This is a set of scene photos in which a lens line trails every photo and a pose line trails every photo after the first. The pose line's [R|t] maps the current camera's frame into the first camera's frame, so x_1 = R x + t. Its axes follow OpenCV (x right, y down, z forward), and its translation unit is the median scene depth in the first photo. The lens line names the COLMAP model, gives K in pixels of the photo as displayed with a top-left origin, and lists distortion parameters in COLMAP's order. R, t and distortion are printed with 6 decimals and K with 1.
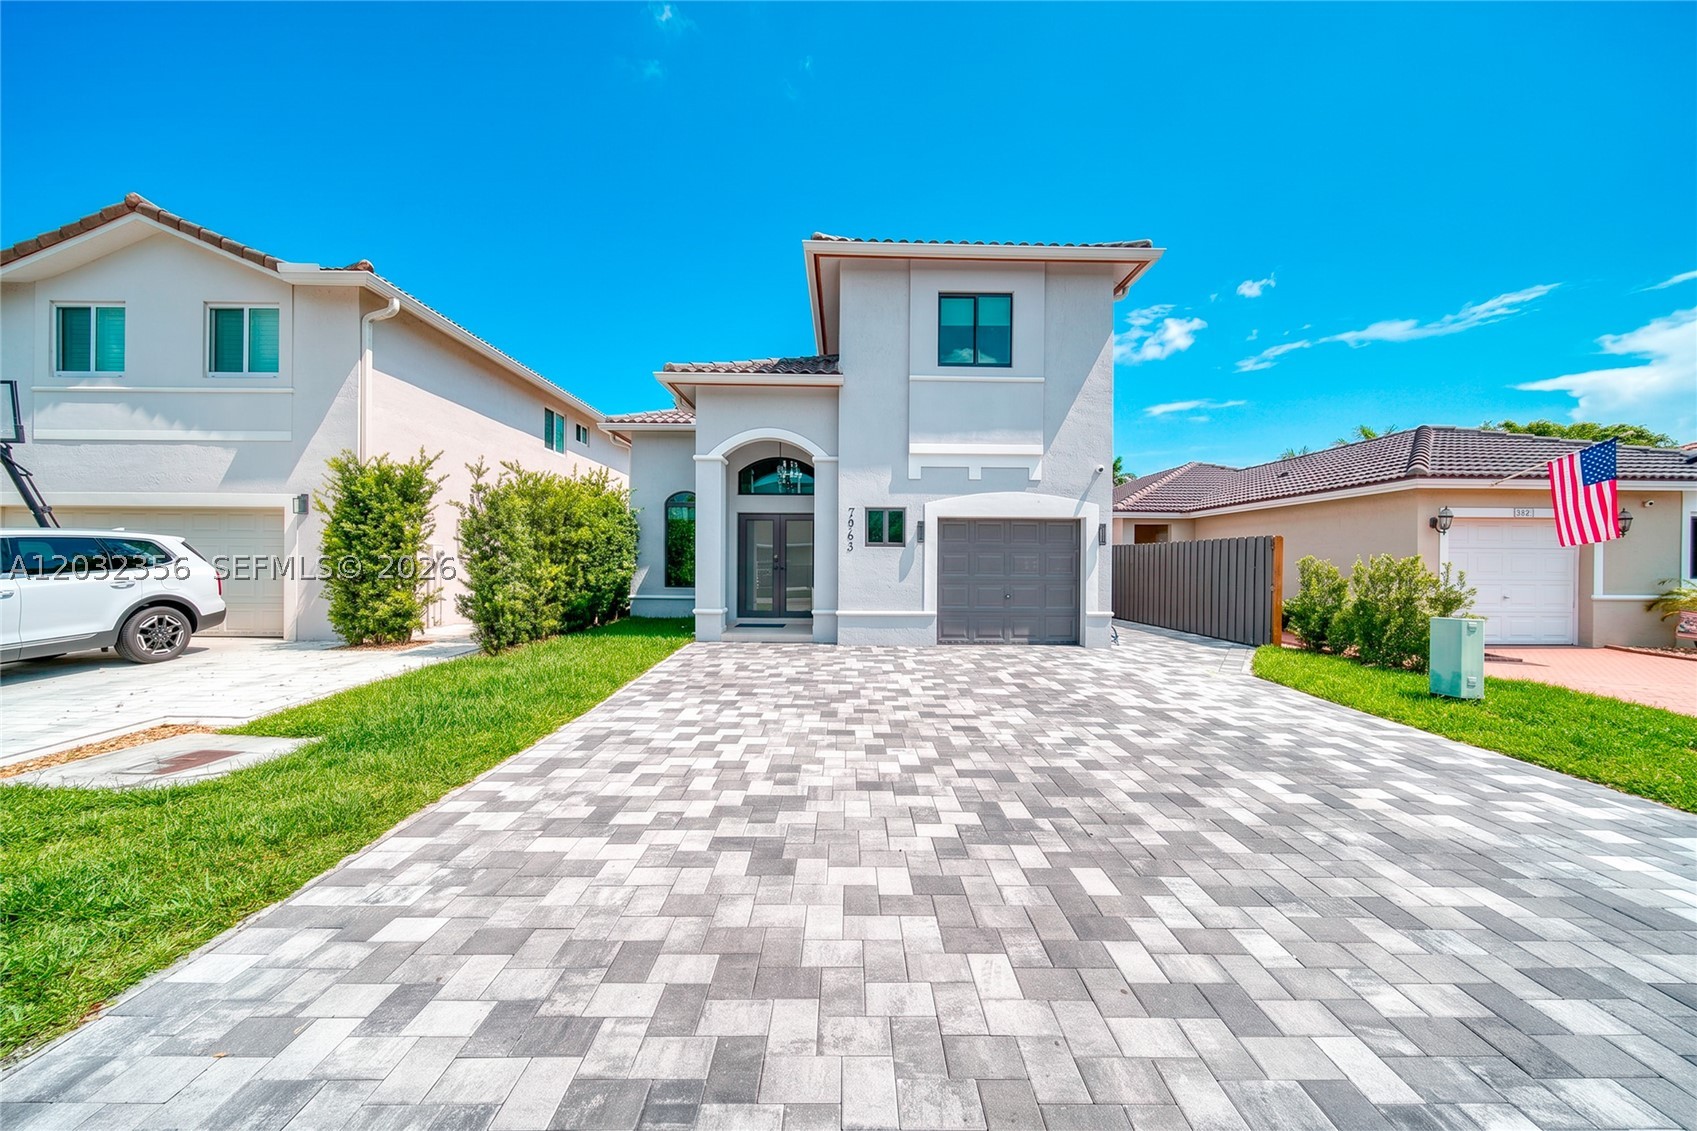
lens RADIAL K [[597.4, 0, 841.6], [0, 597.4, 555.8], [0, 0, 1]] dist [0.000632, -0.000012]
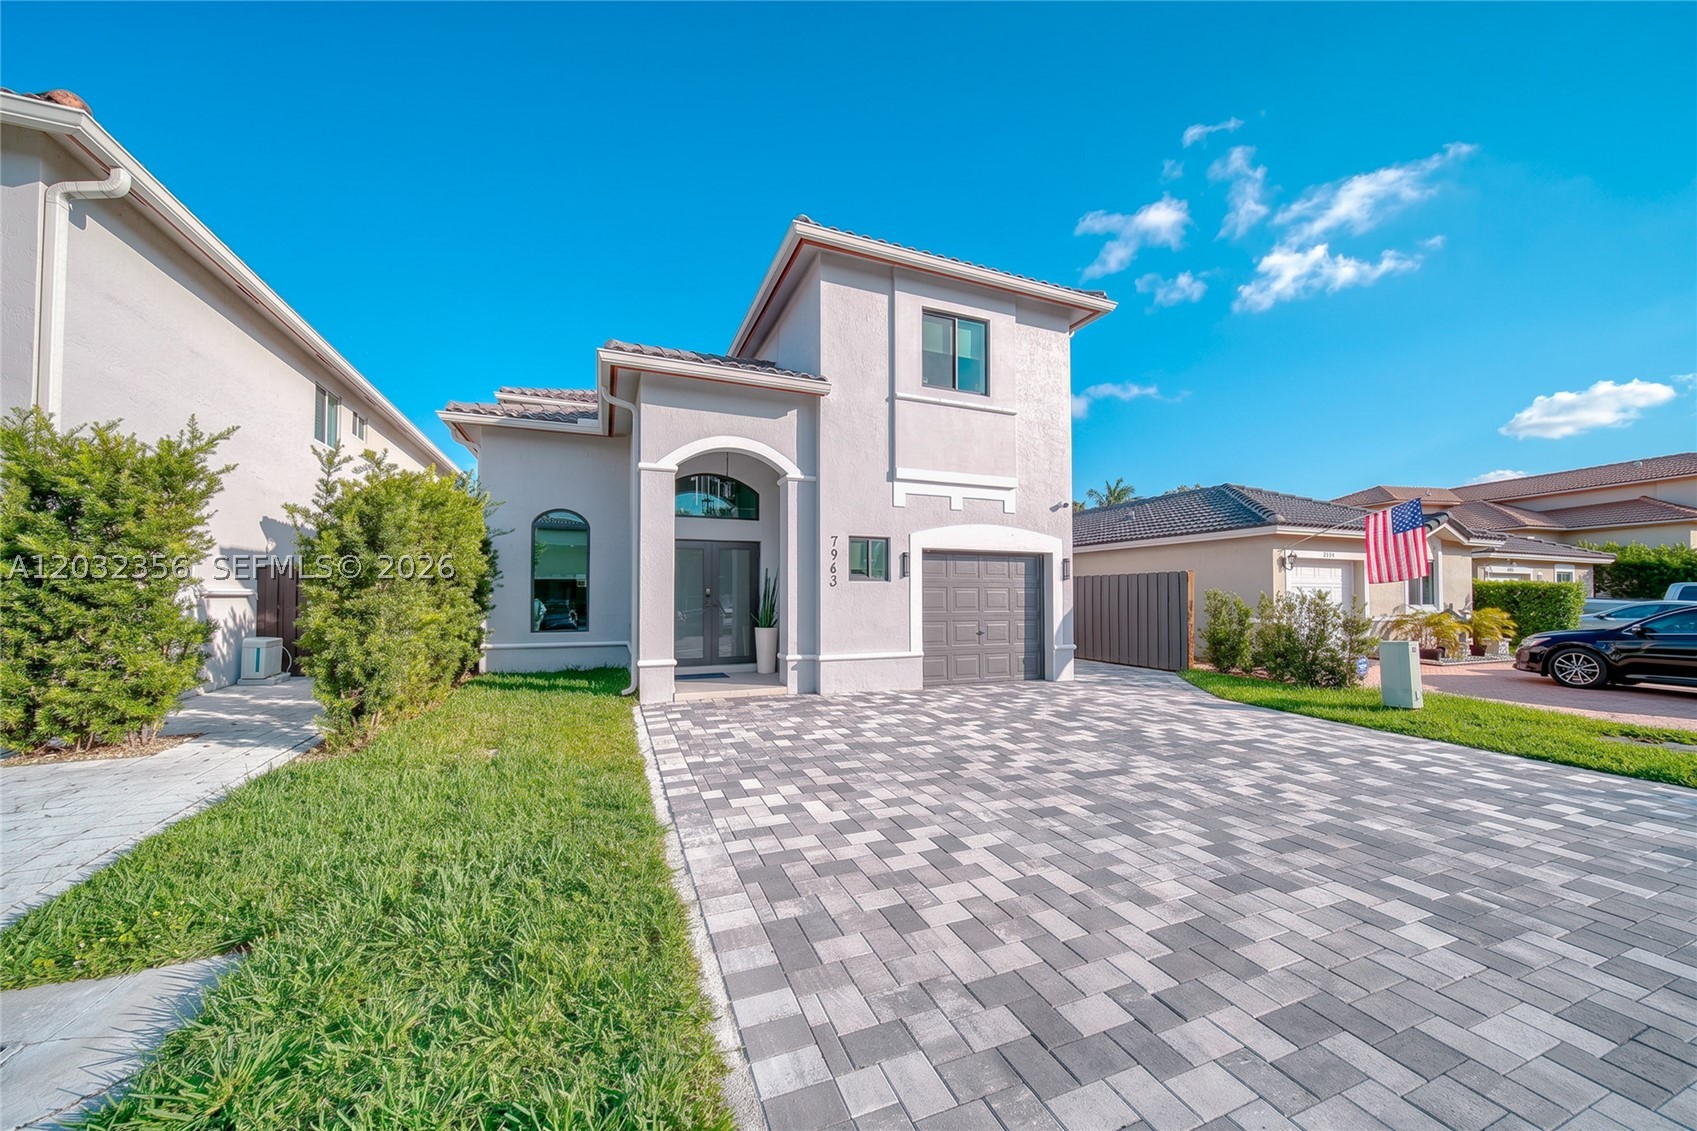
lens RADIAL K [[608.6, 0, 851.9], [0, 608.6, 574.5], [0, 0, 1]] dist [-0.002281, -0.000211]
pose [[0.929560, 0.006462, 0.368613, -0.290177], [0.001830, 0.999753, -0.022140, -0.004160], [-0.368665, 0.021255, 0.929319, 0.171178]]
